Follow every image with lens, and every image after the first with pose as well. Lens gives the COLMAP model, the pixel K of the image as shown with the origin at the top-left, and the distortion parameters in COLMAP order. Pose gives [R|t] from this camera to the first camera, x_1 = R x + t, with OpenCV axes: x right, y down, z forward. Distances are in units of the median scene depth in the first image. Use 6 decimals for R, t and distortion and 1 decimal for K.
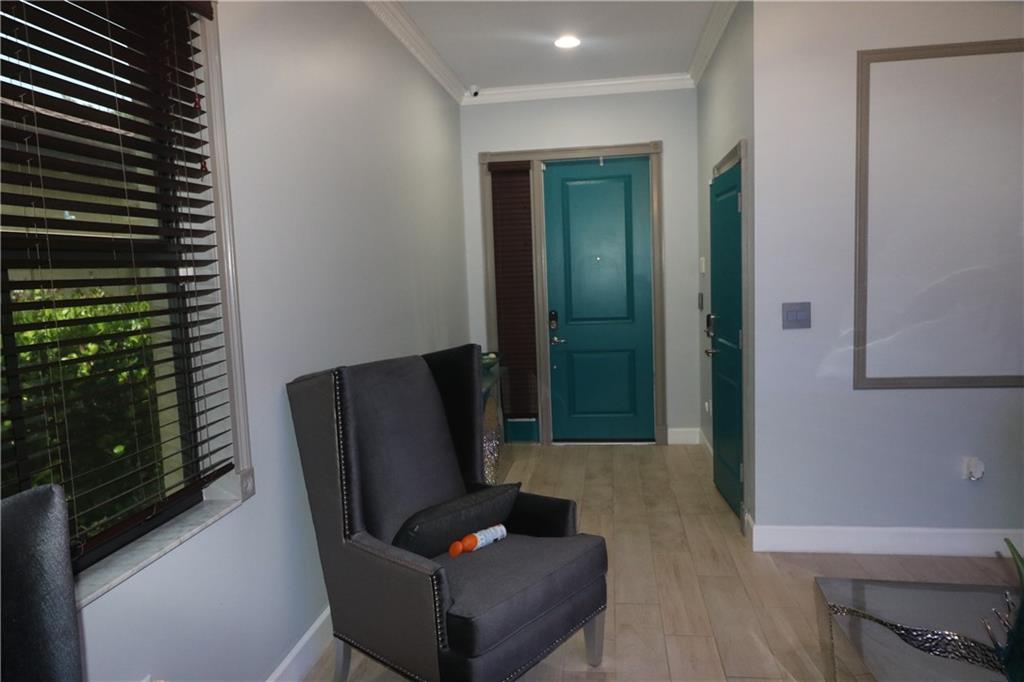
lens RADIAL K [[695.2, 0, 508.8], [0, 695.2, 337.1], [0, 0, 1]] dist [-0.003817, 0.007657]
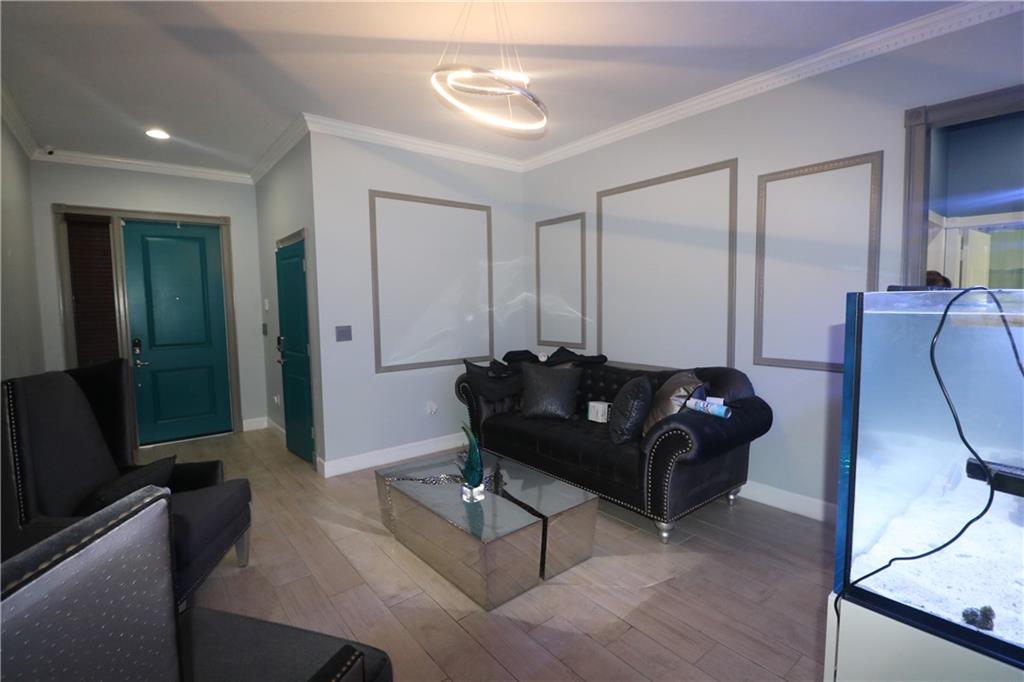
lens RADIAL K [[477.8, 0, 515.7], [0, 477.8, 337.3], [0, 0, 1]] dist [-0.005128, -0.009706]
pose [[0.678802, -0.027737, 0.733797, -0.171465], [0.061616, 0.997914, -0.019277, 0.028616], [-0.731731, 0.058299, 0.679095, -0.120049]]
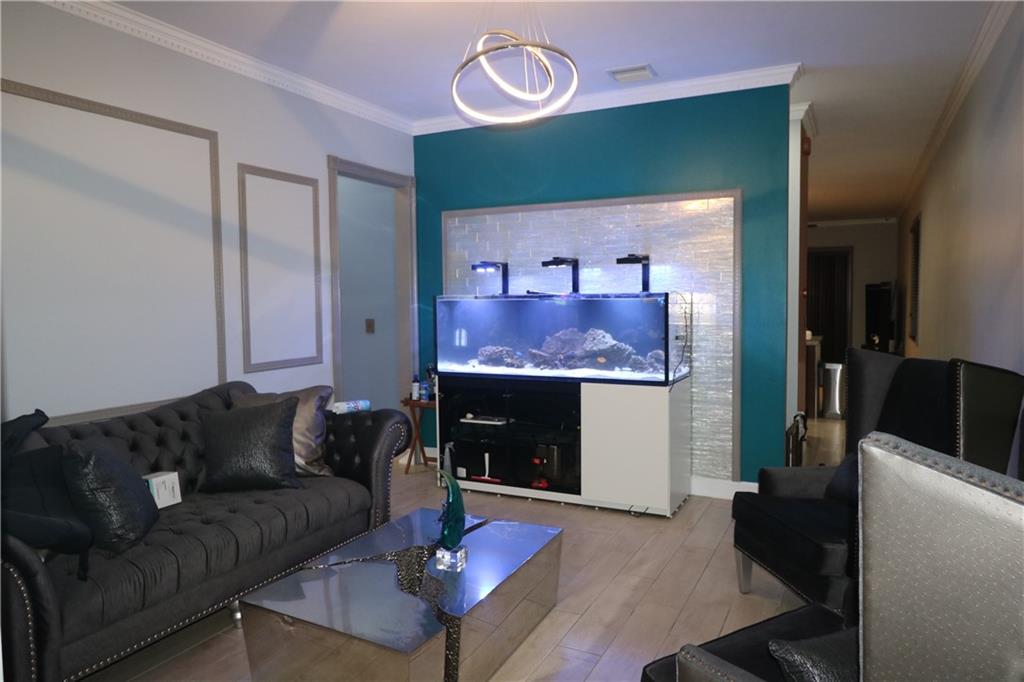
lens RADIAL K [[695.2, 0, 508.0], [0, 695.2, 339.5], [0, 0, 1]] dist [-0.003817, 0.007657]
pose [[-0.945456, 0.029352, 0.324424, 0.020819], [0.079314, 0.986703, 0.141870, -0.113851], [-0.315946, 0.159863, -0.935212, 1.274238]]
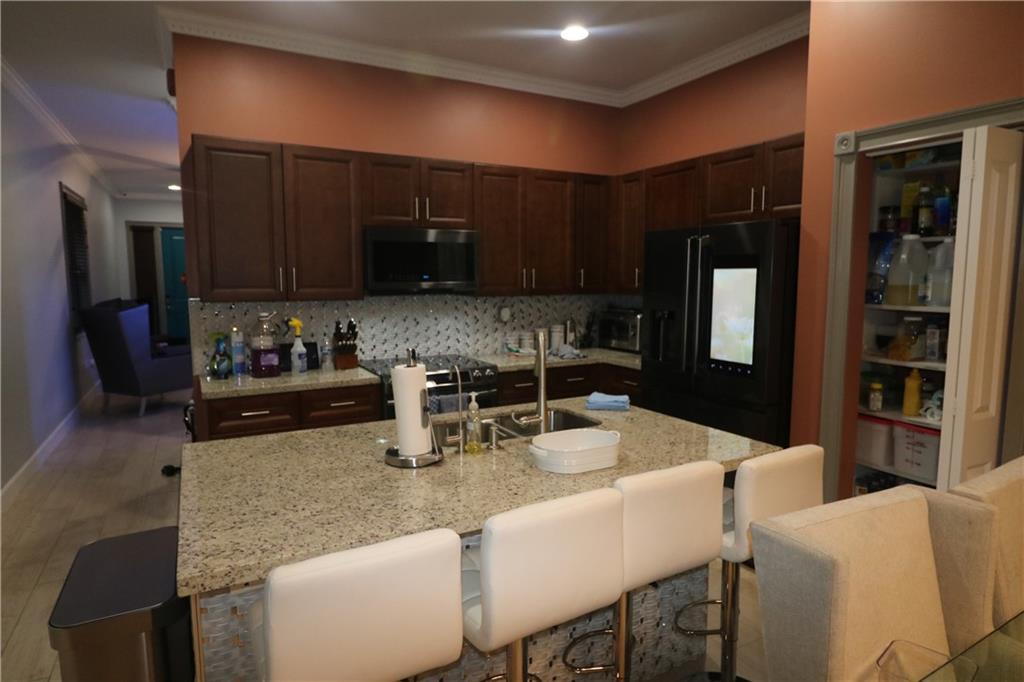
lens RADIAL K [[586.5, 0, 512.4], [0, 586.5, 337.0], [0, 0, 1]] dist [0.005480, -0.006920]
pose [[0.789489, -0.036416, 0.612683, -0.390614], [0.037651, 0.999232, 0.010875, 0.212855], [-0.612609, 0.014483, 0.790254, -2.046240]]
